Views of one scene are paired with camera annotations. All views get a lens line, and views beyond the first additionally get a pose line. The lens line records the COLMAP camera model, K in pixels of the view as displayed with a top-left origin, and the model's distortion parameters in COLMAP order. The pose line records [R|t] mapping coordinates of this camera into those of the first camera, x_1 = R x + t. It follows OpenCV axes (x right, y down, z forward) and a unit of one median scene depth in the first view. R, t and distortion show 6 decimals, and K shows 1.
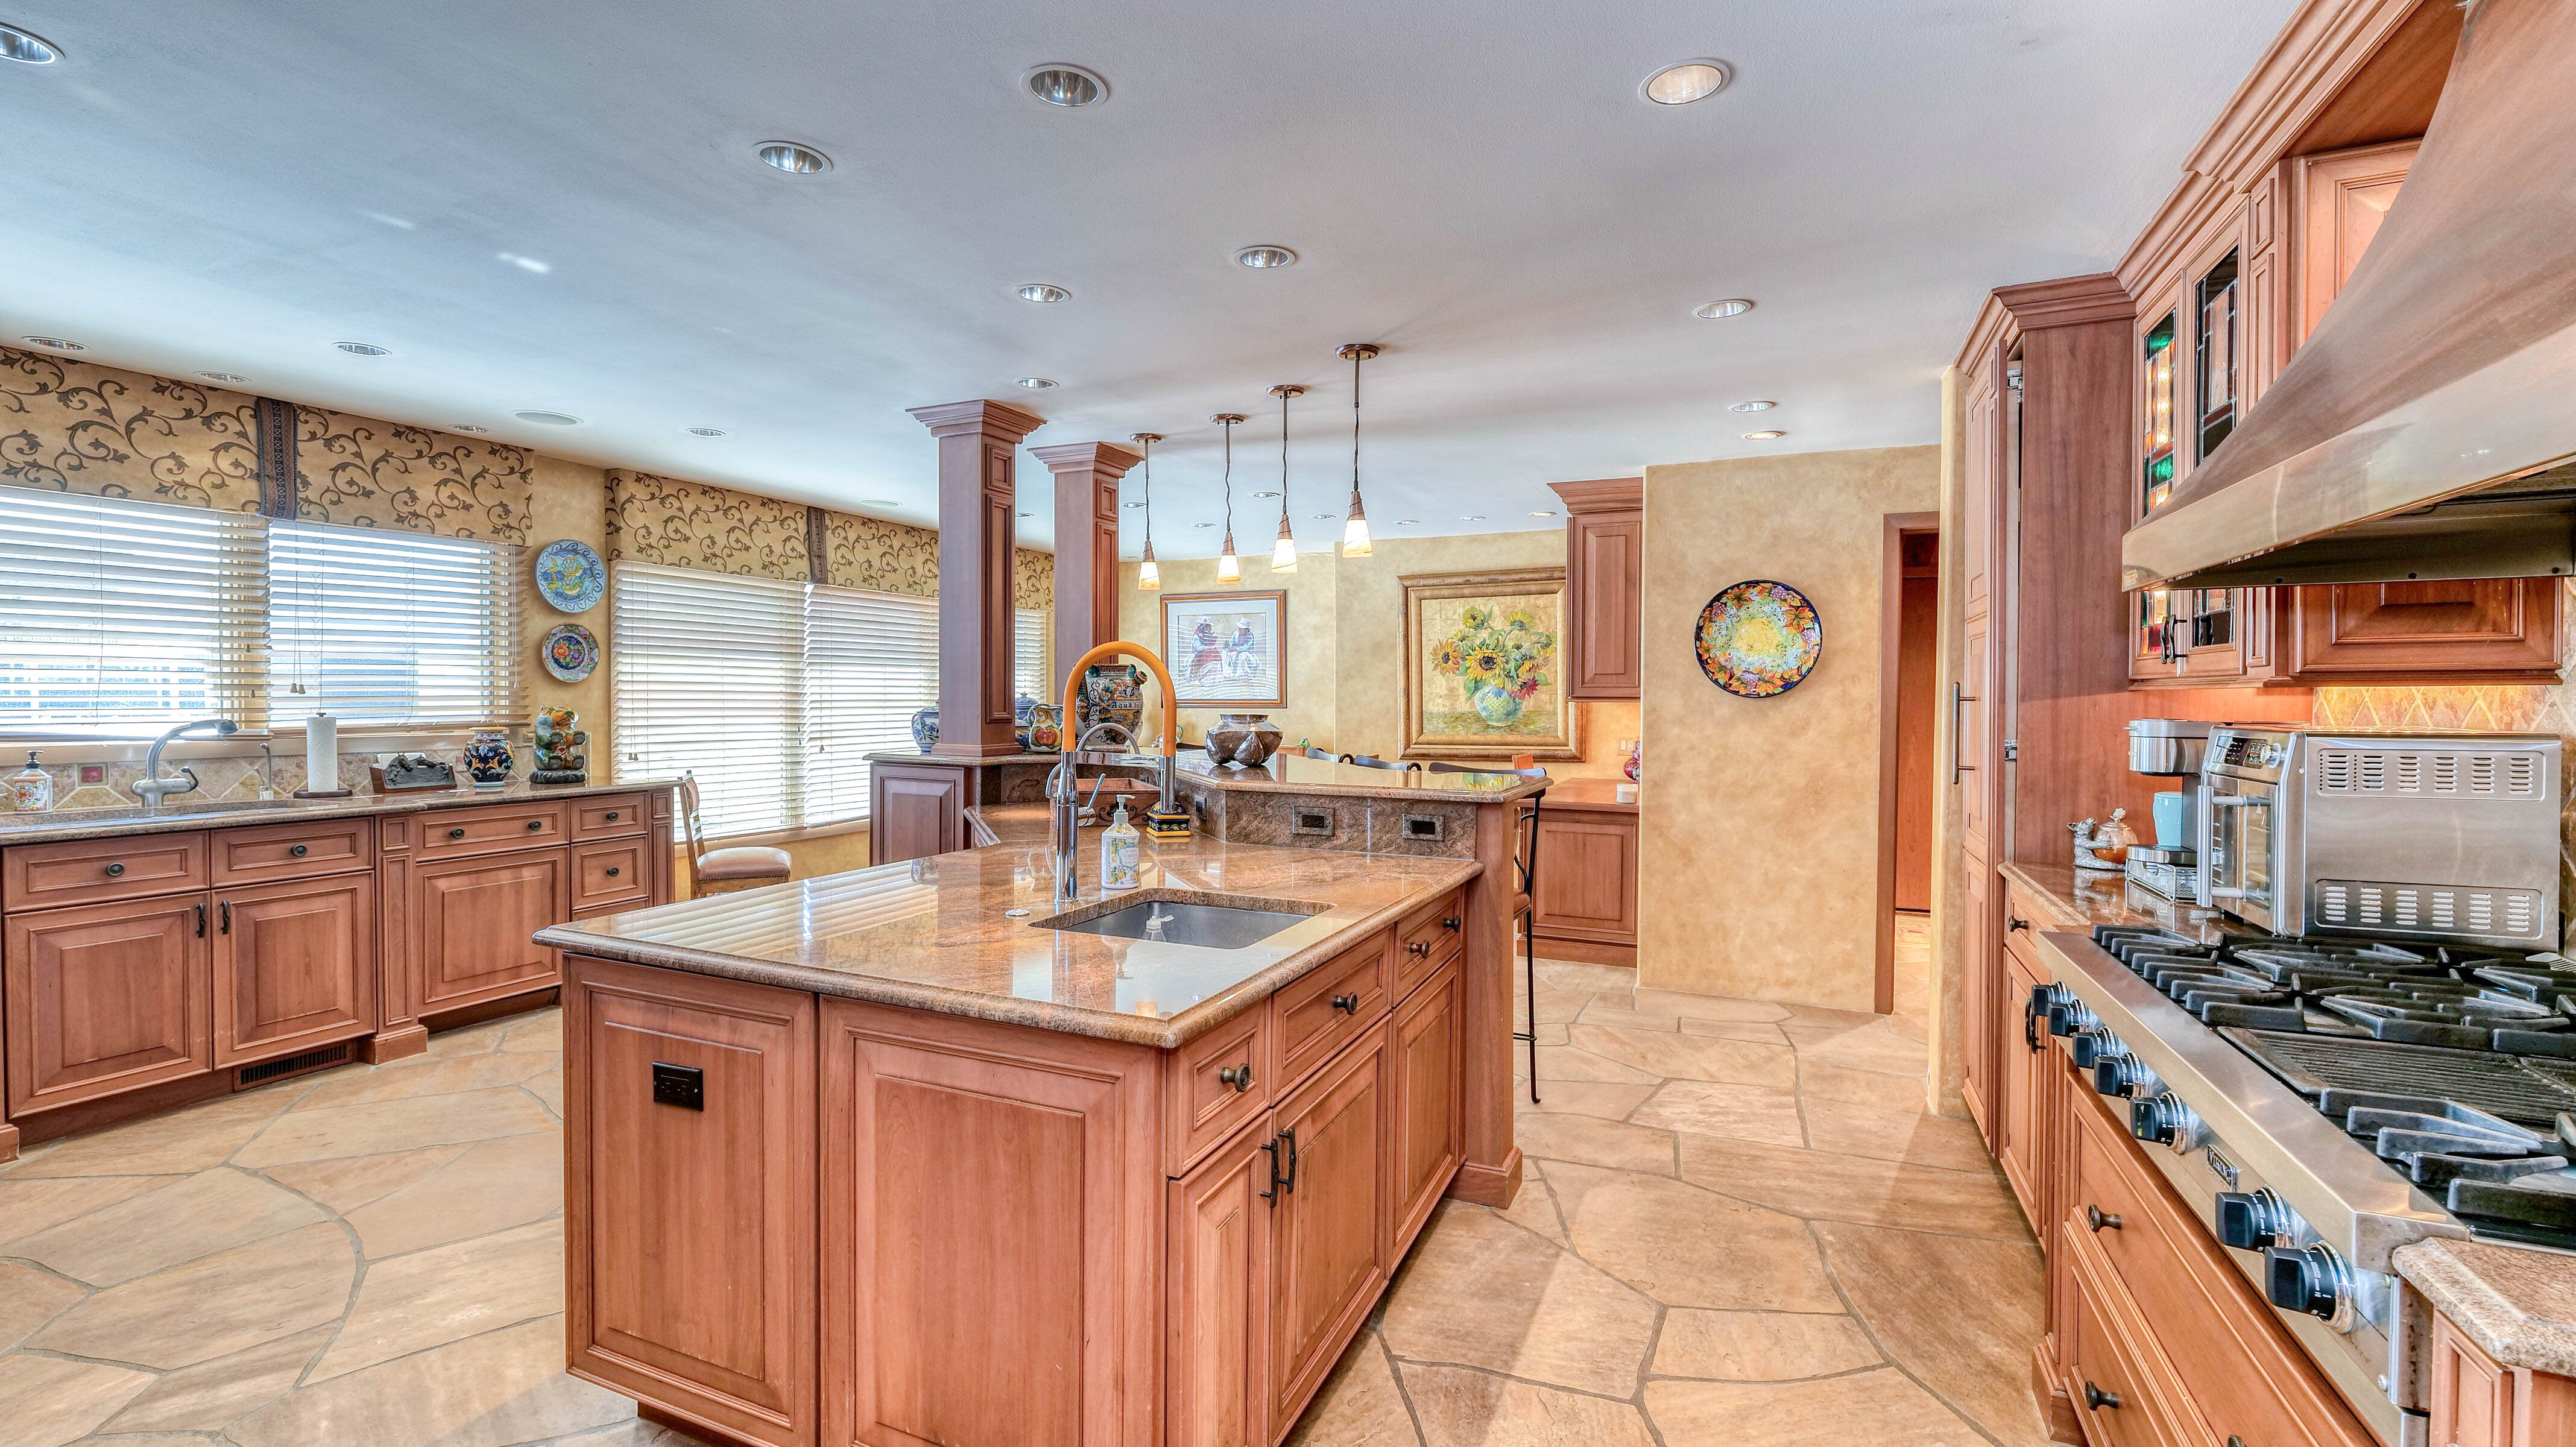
lens RADIAL K [[1120.5, 0, 1275.5], [0, 1120.5, 718.8], [0, 0, 1]] dist [-0.002850, -0.000634]
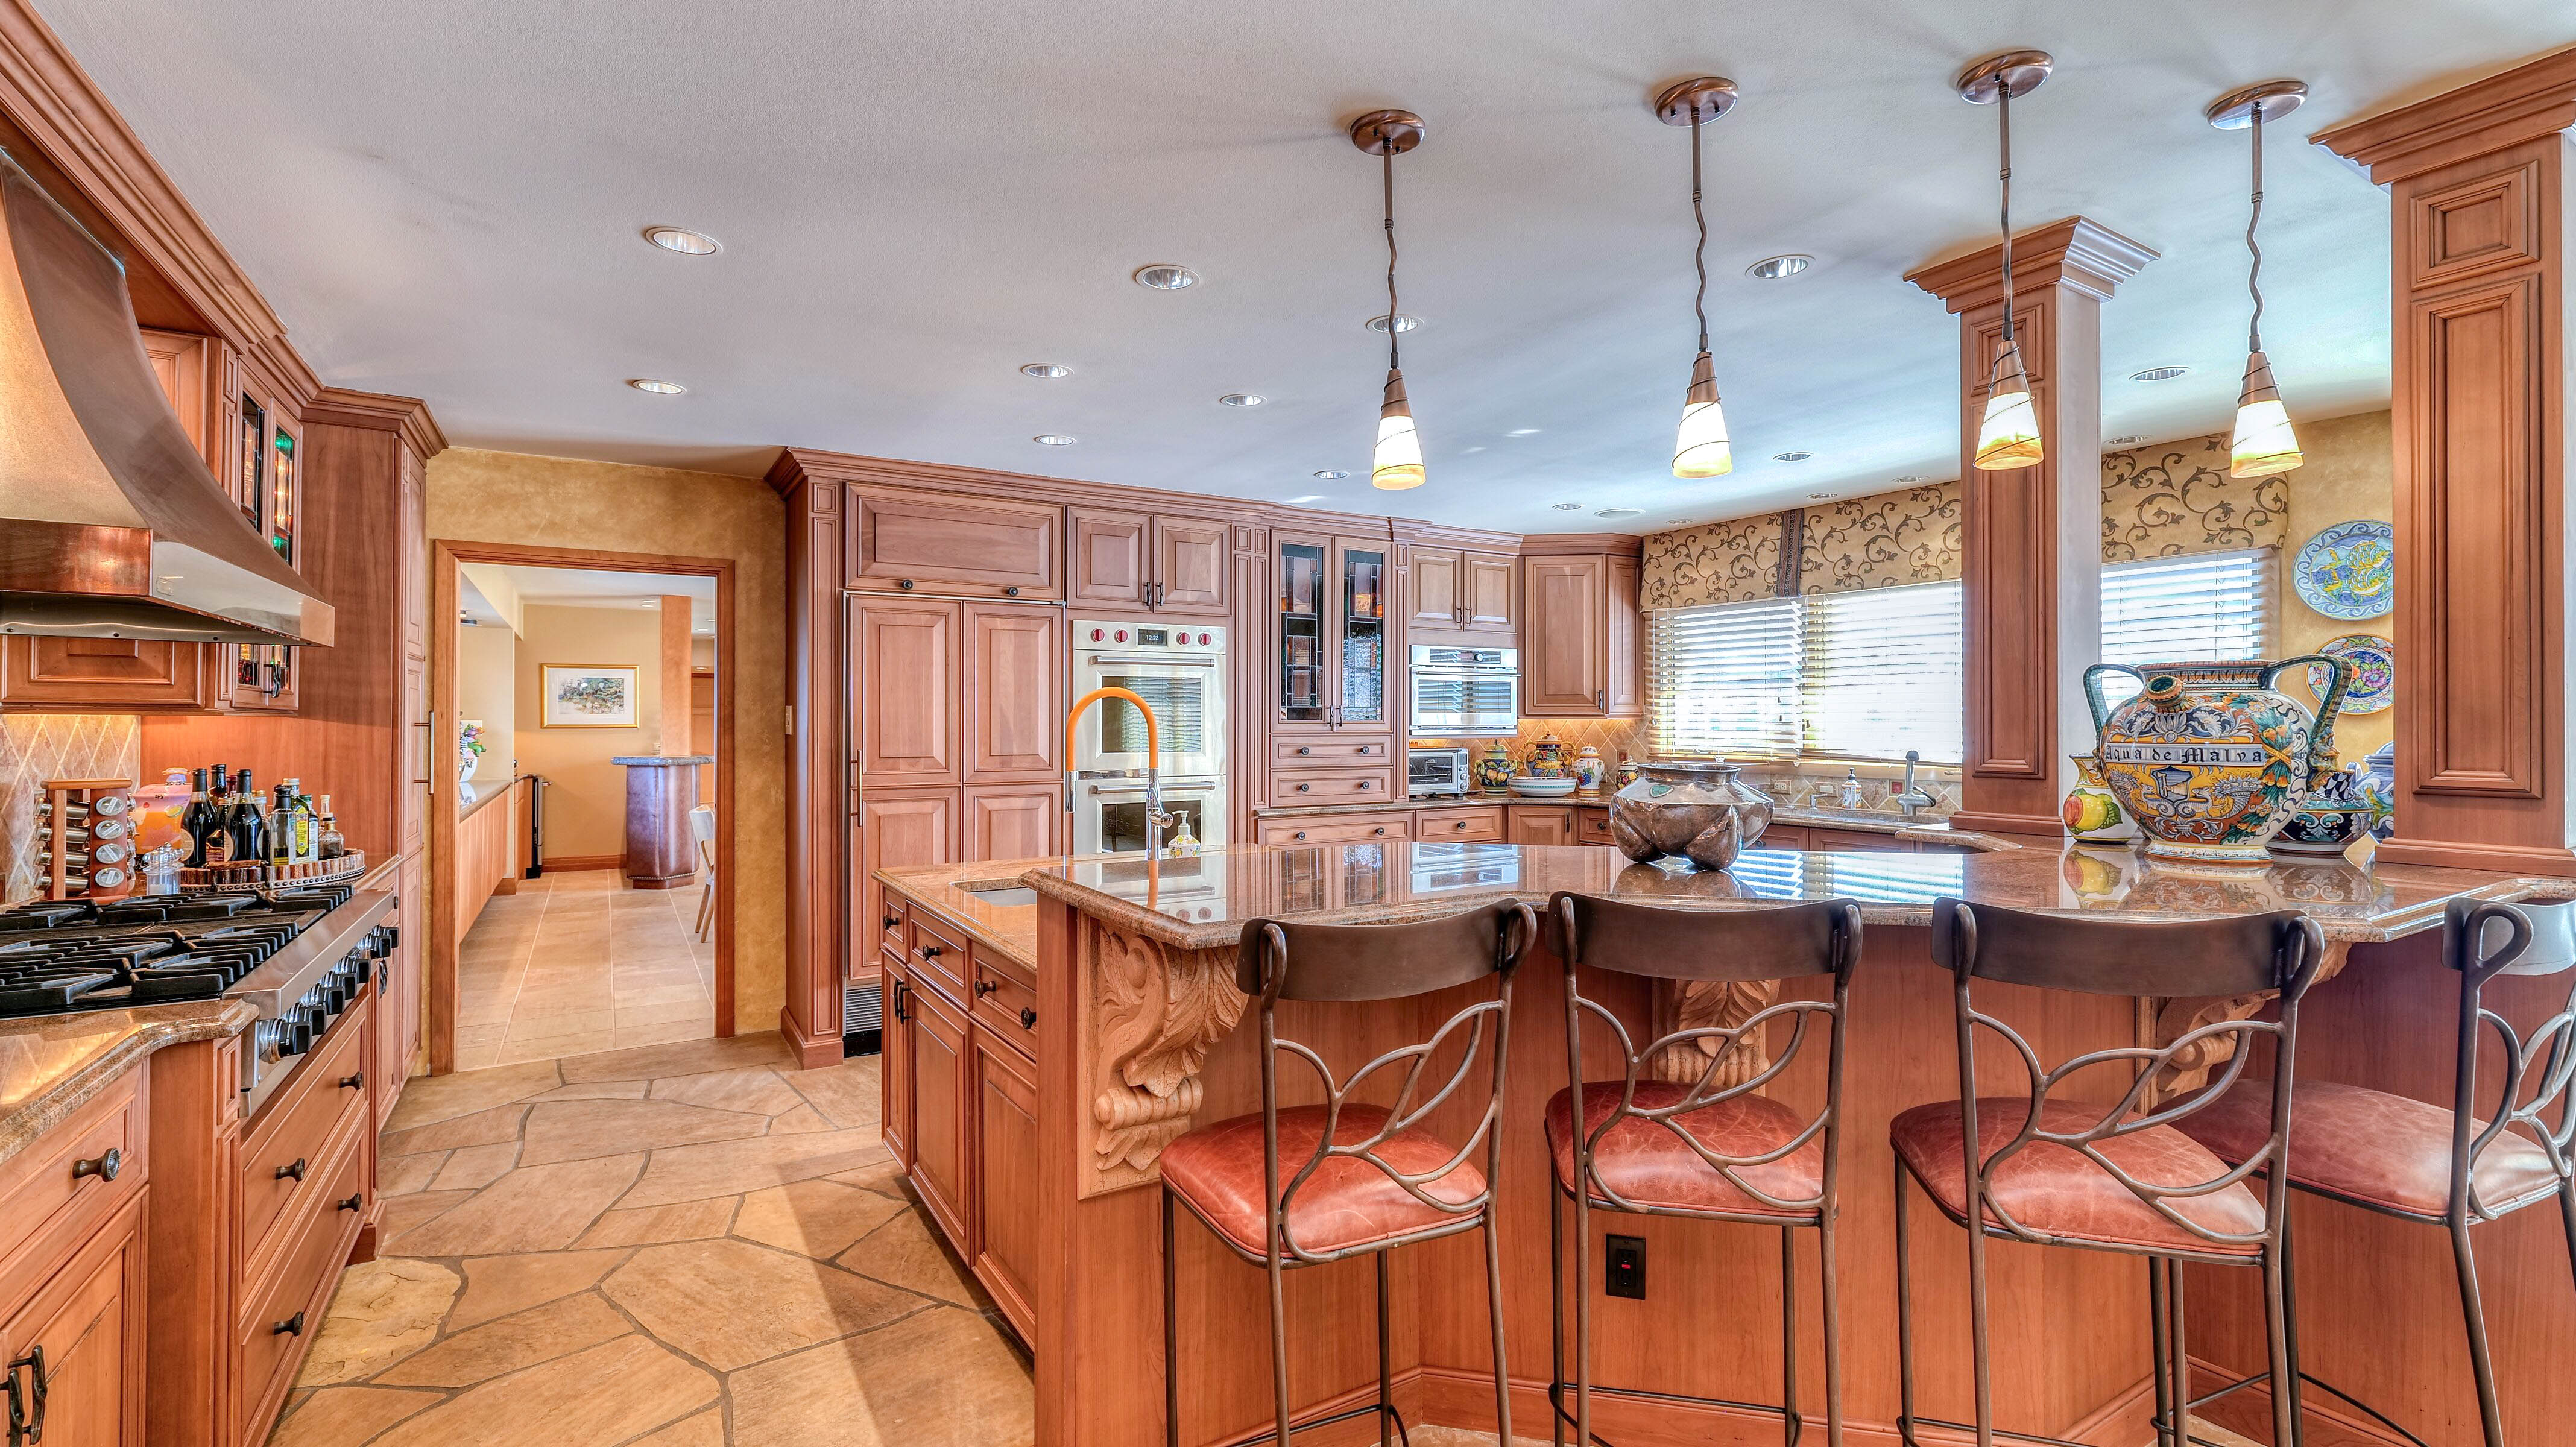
lens RADIAL K [[1120.5, 0, 1269.8], [0, 1120.5, 702.9], [0, 0, 1]] dist [-0.002850, -0.000634]
pose [[-0.570243, -0.021911, -0.821184, 0.468092], [-0.022246, 0.999689, -0.011227, -0.019753], [0.821175, 0.011866, -0.570553, 1.036024]]
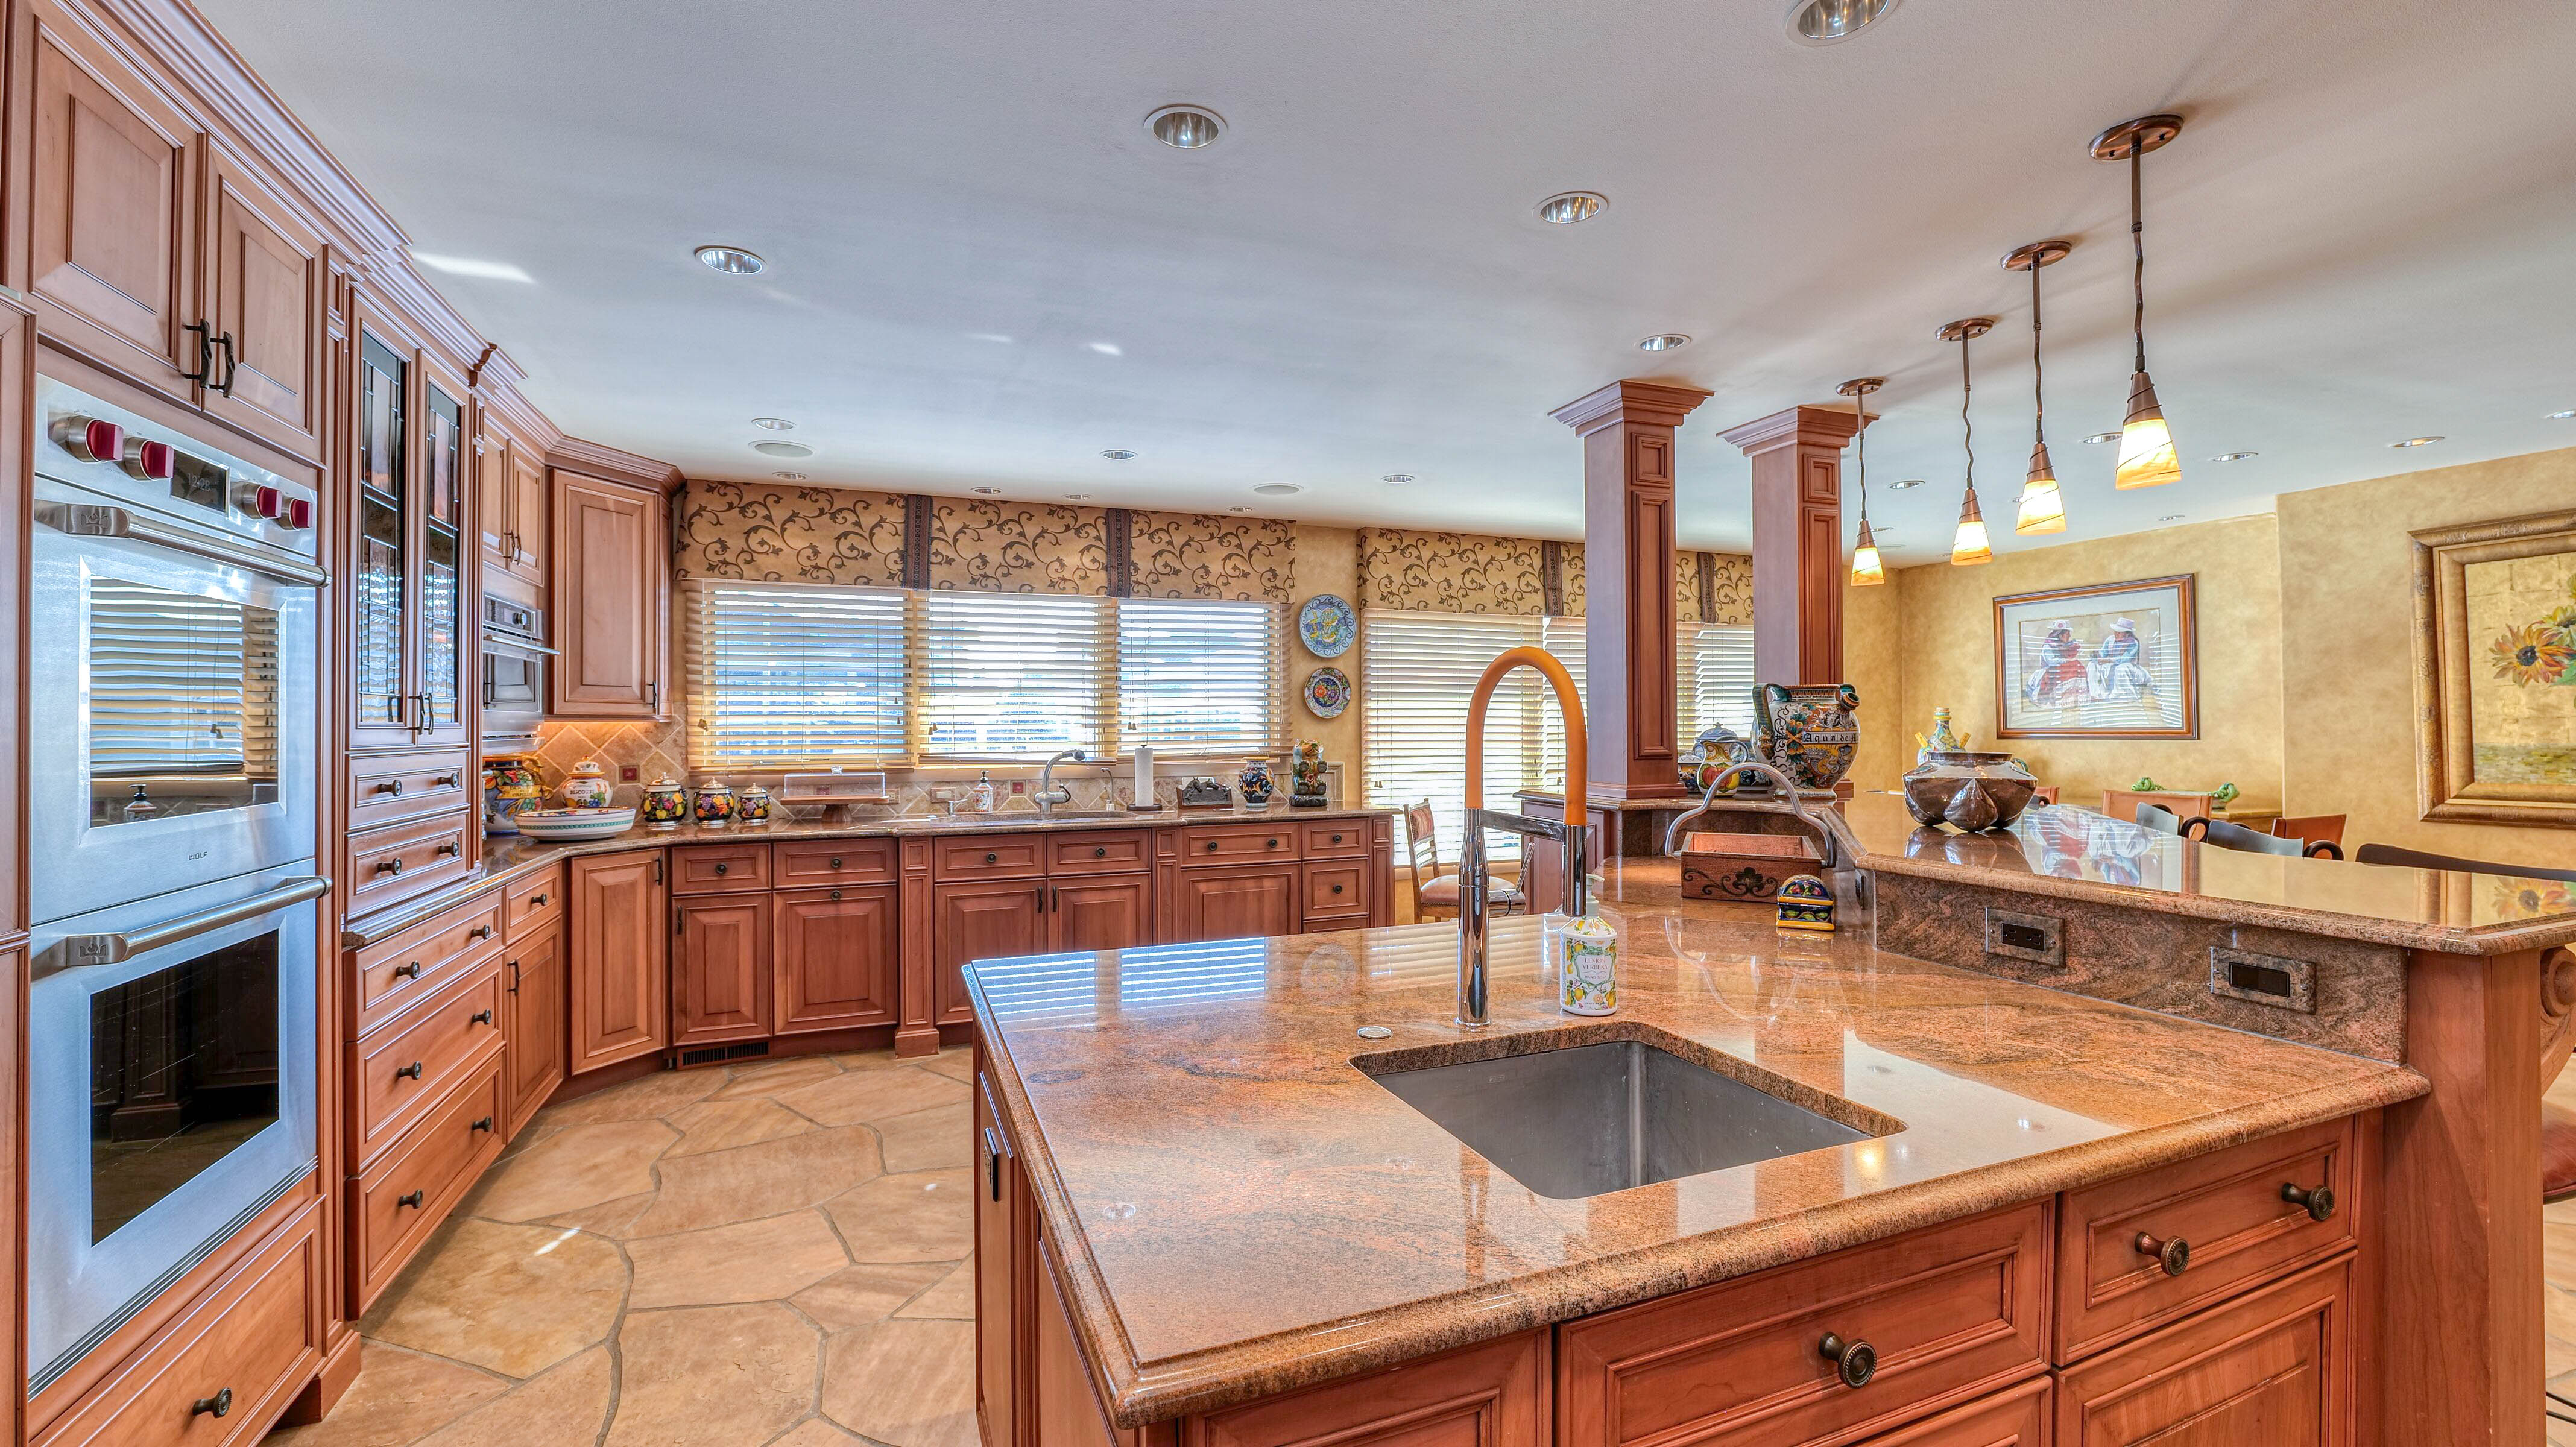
lens RADIAL K [[1045.4, 0, 1275.9], [0, 1045.4, 716.9], [0, 0, 1]] dist [-0.014123, 0.001529]
pose [[0.714329, -0.015092, -0.699647, 0.102233], [-0.005393, 0.999619, -0.027069, -0.005686], [0.699789, 0.023109, 0.713975, 0.246820]]
